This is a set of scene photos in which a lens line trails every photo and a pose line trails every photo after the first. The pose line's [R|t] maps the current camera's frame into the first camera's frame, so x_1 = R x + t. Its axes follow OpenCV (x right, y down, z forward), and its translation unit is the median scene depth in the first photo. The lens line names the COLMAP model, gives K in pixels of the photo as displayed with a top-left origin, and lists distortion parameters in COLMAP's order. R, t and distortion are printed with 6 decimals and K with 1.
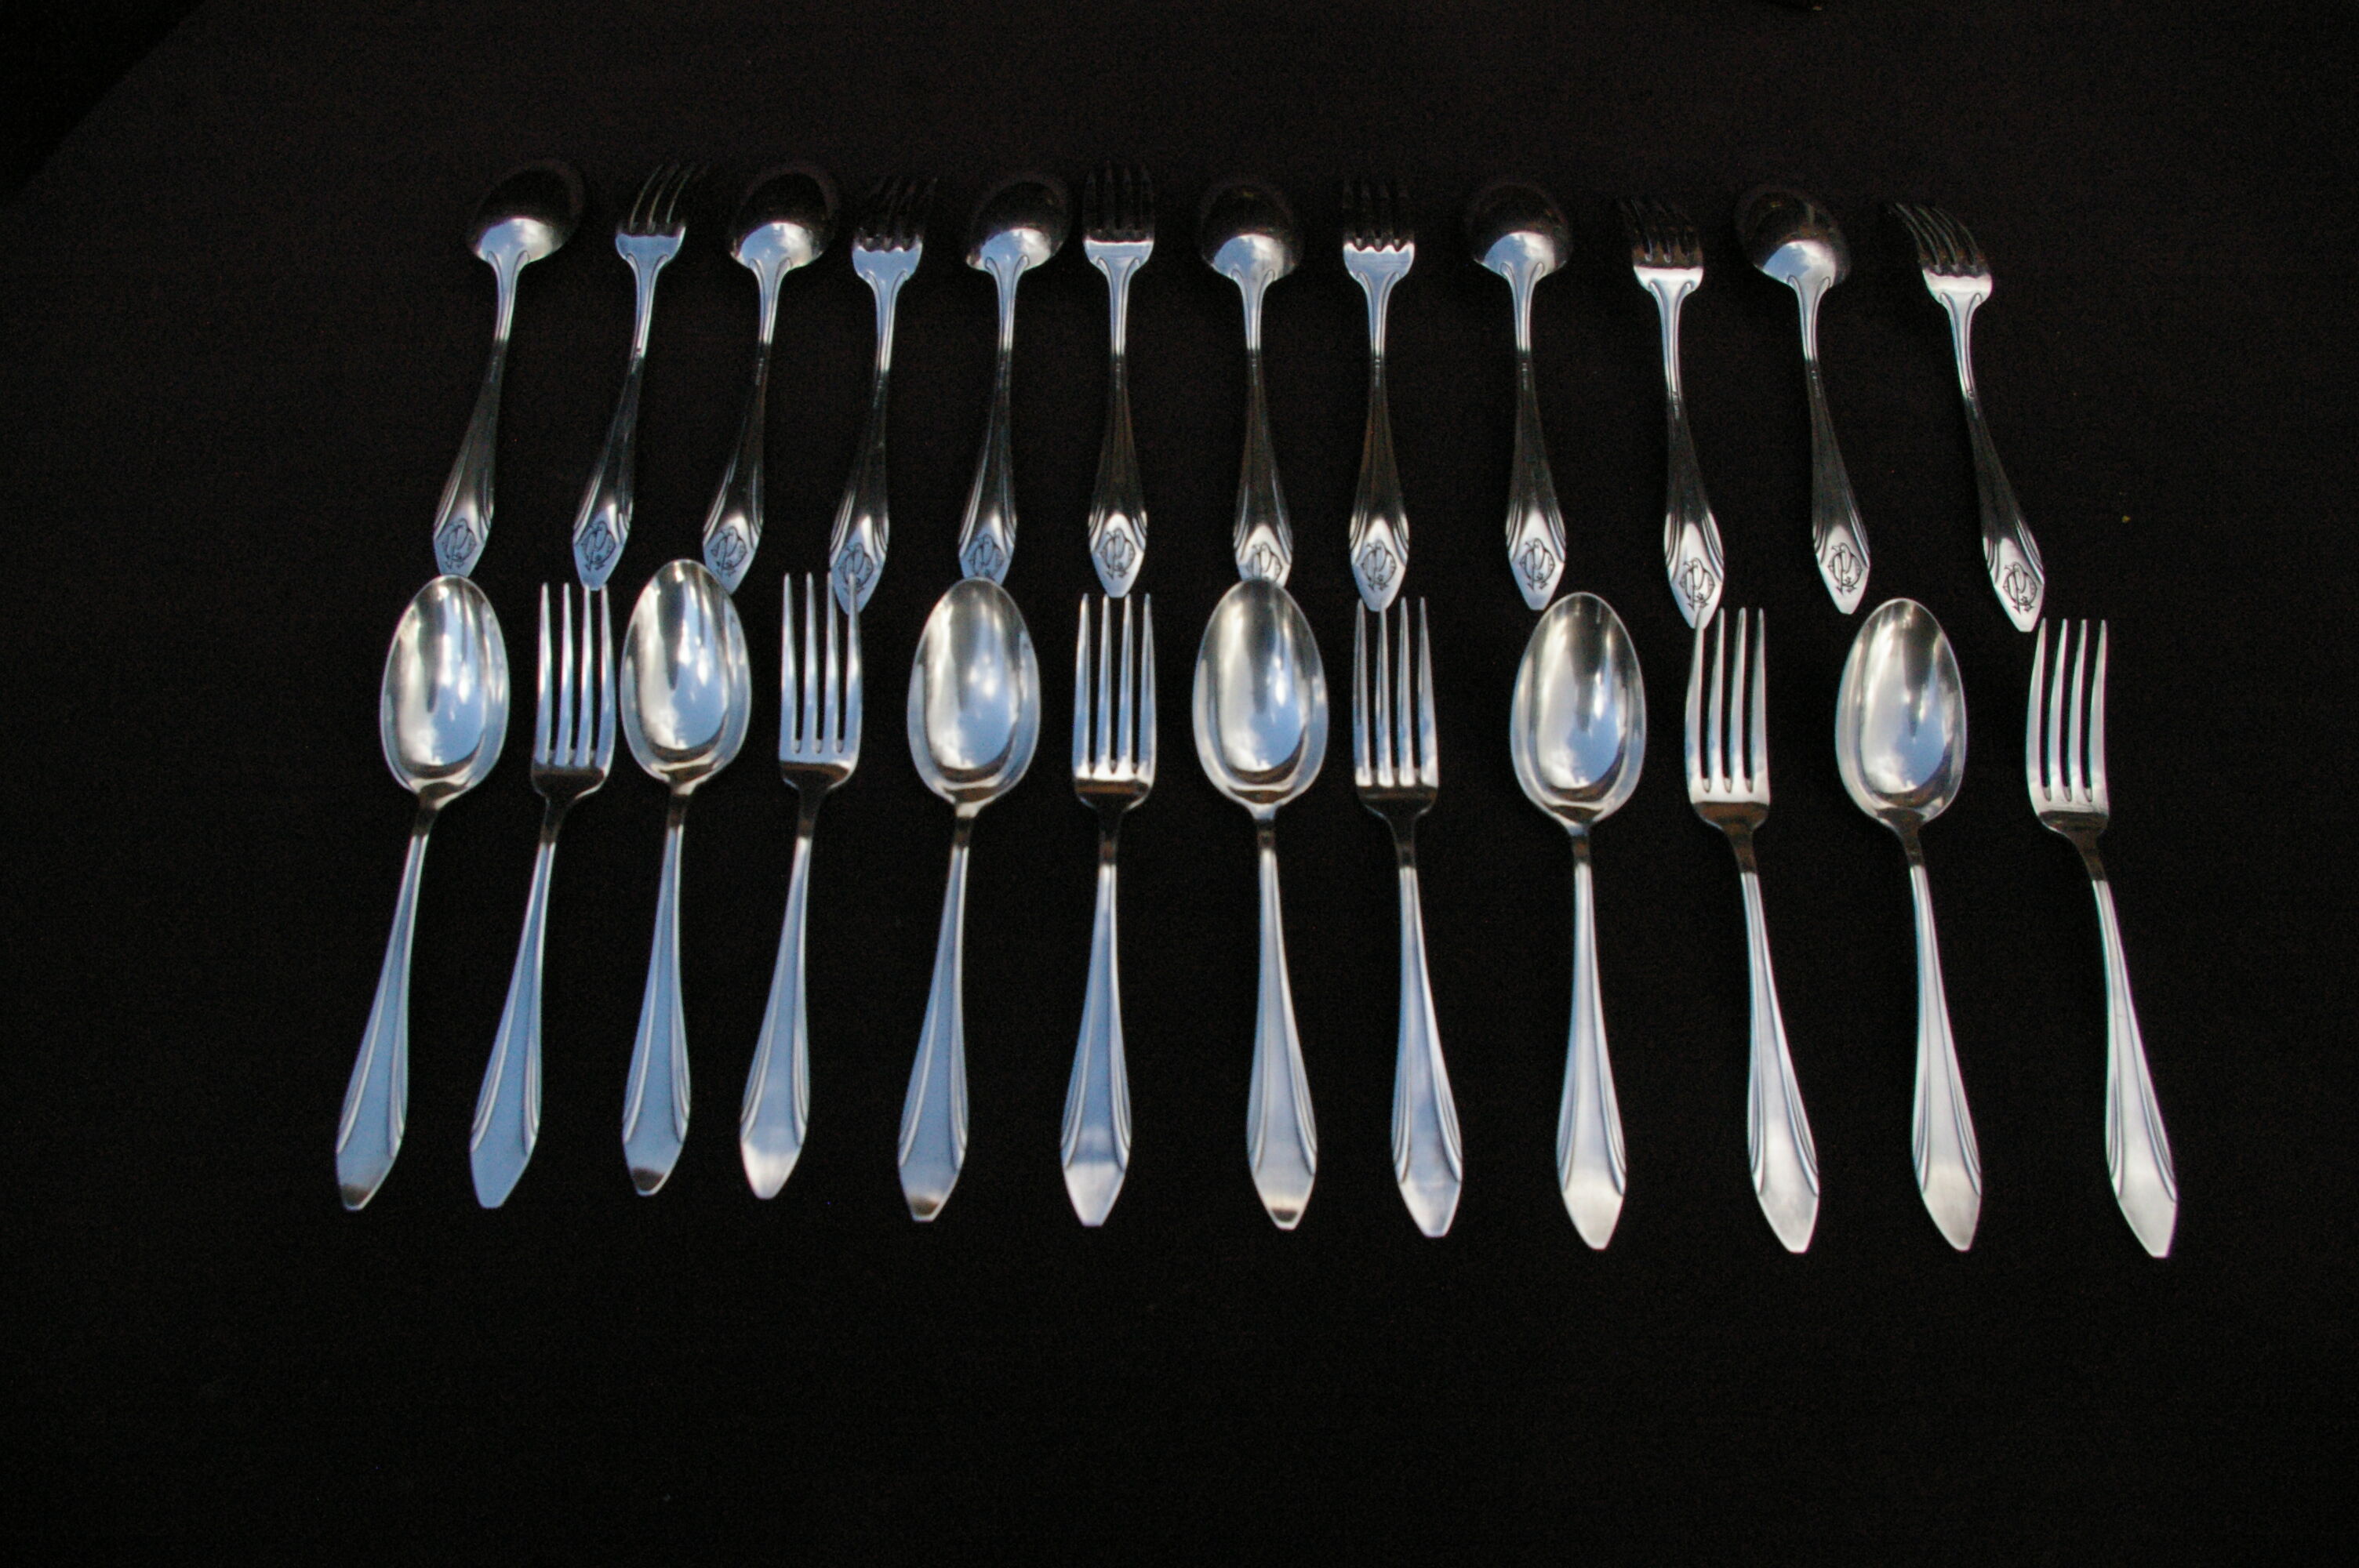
lens RADIAL K [[2734.1, 0, 1179.5], [0, 2734.1, 784.0], [0, 0, 1]] dist [-0.020068, 0.005976]
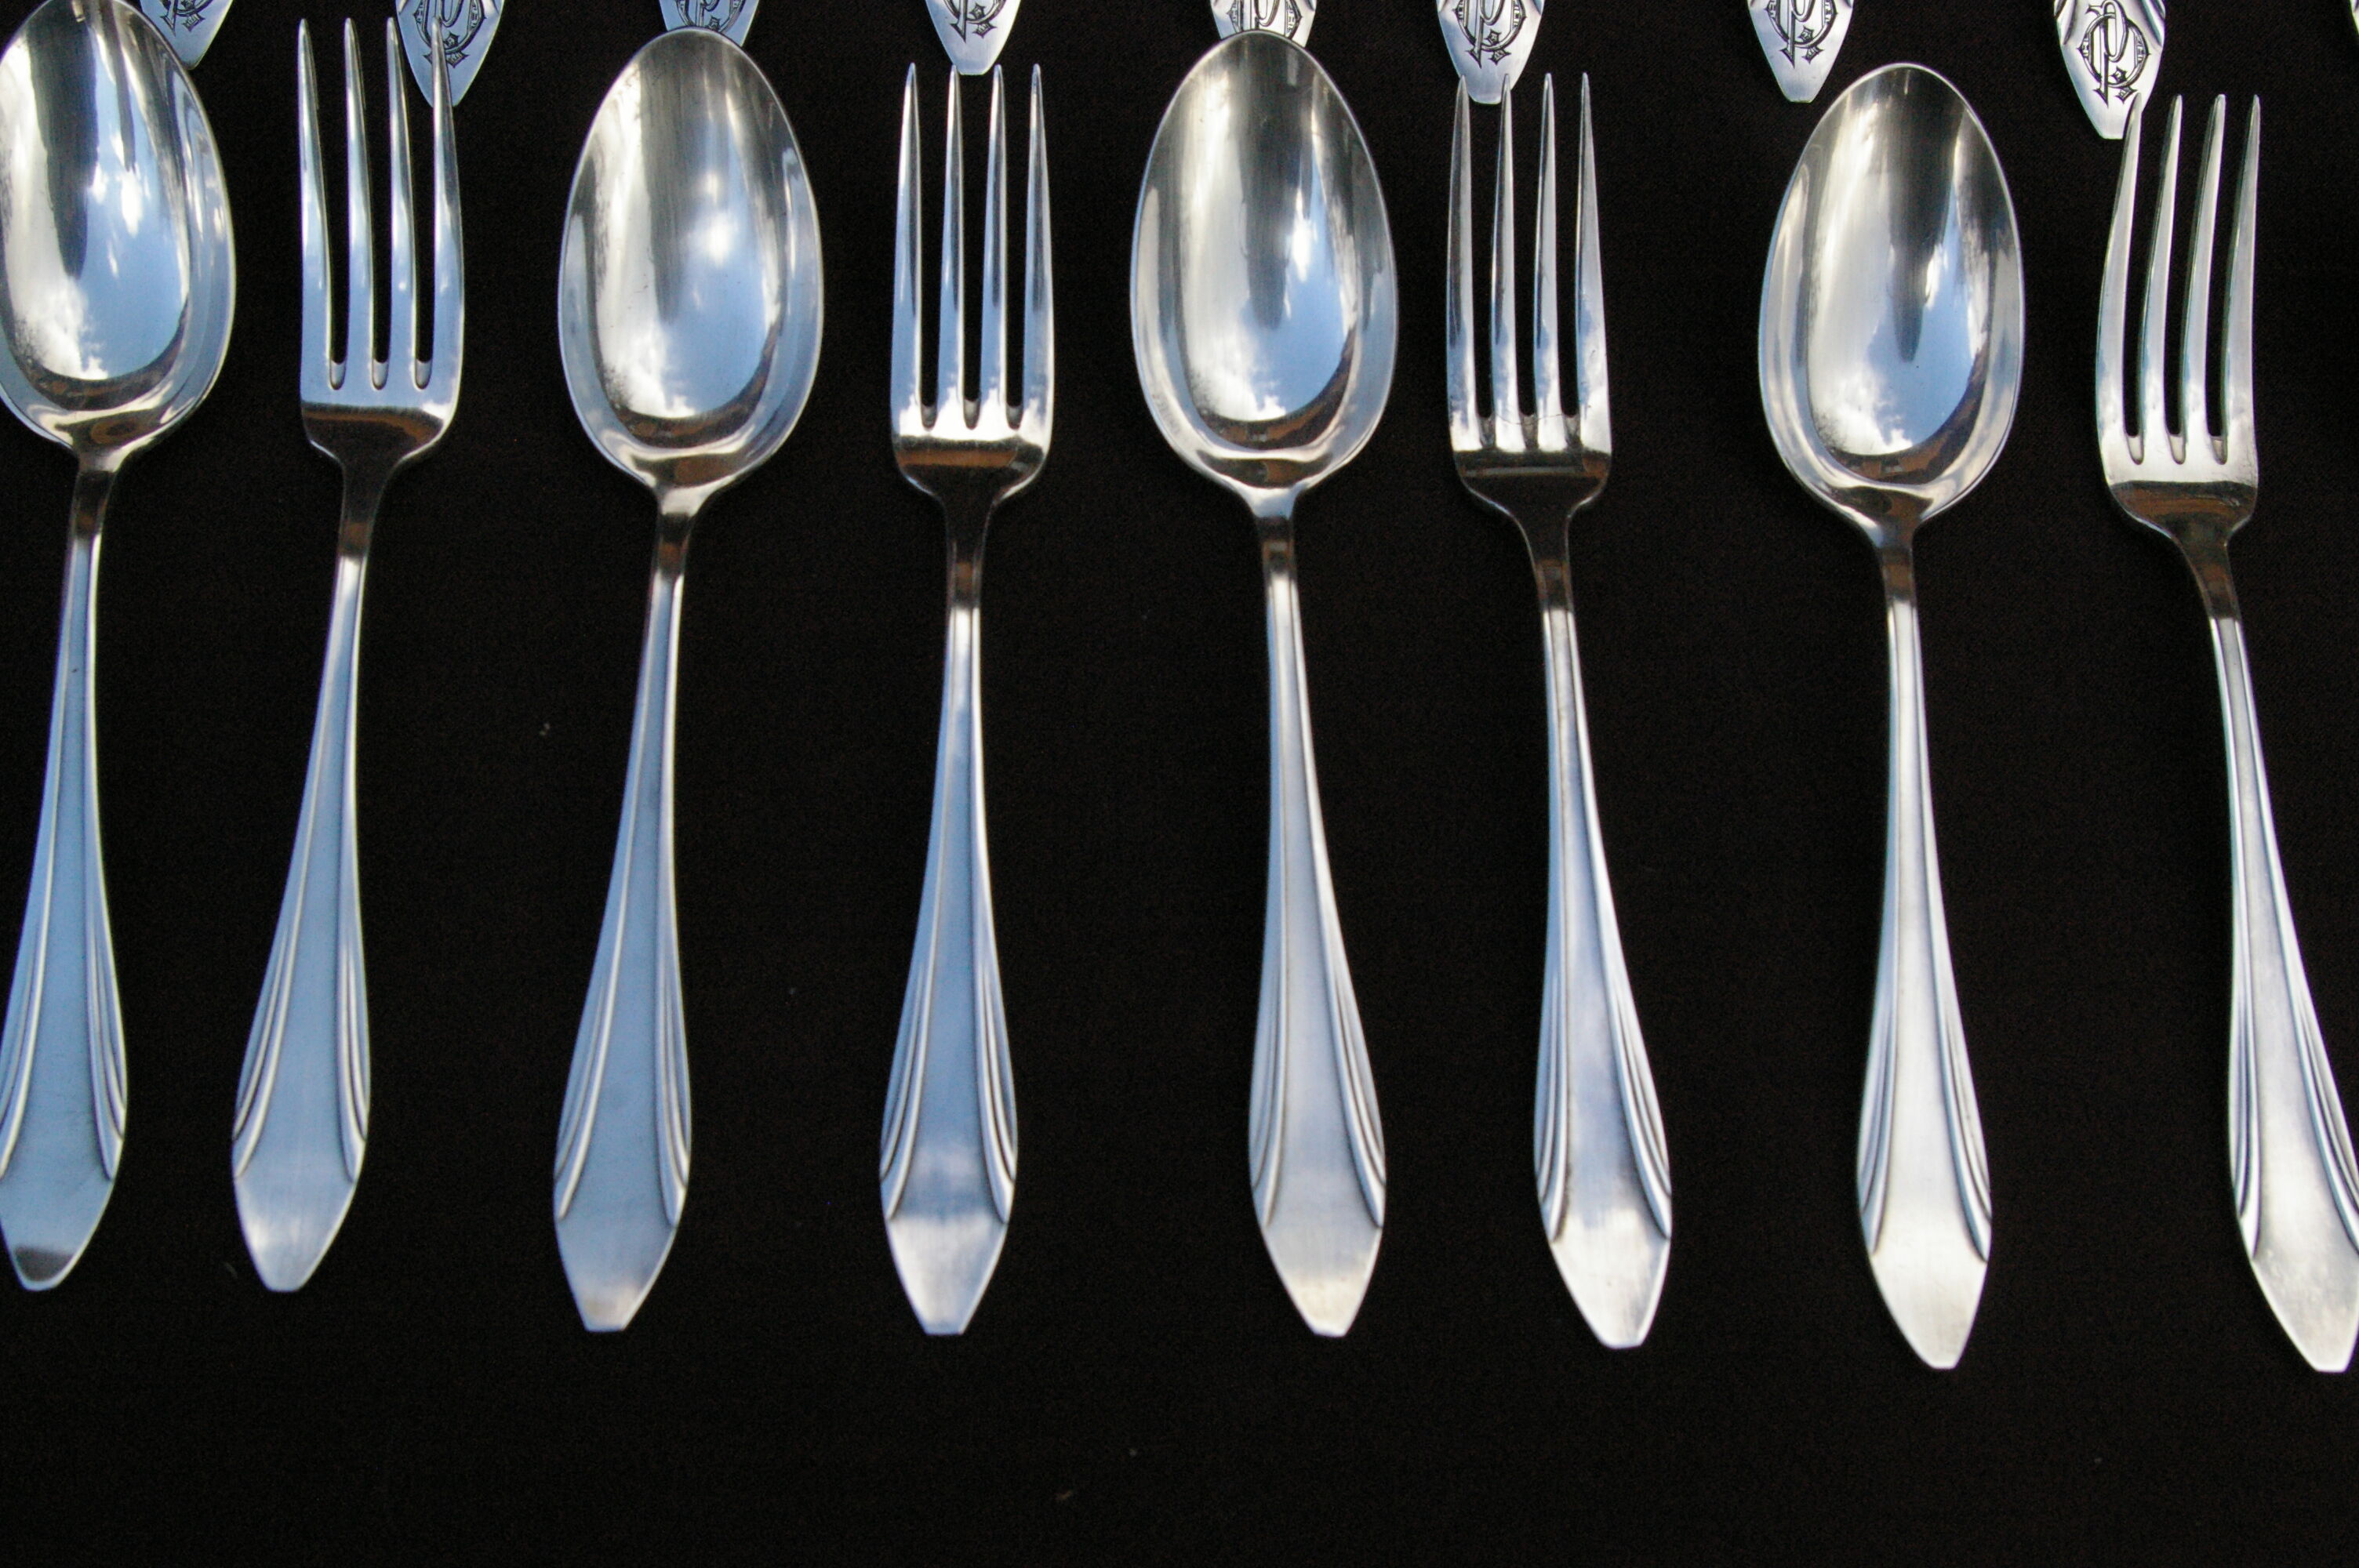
lens RADIAL K [[2734.1, 0, 1179.5], [0, 2734.1, 784.0], [0, 0, 1]] dist [-0.020068, 0.005976]
pose [[0.998094, -0.010487, 0.060809, -0.017424], [0.002292, 0.991074, 0.133292, -0.005724], [-0.061664, -0.132899, 0.989210, 0.492751]]
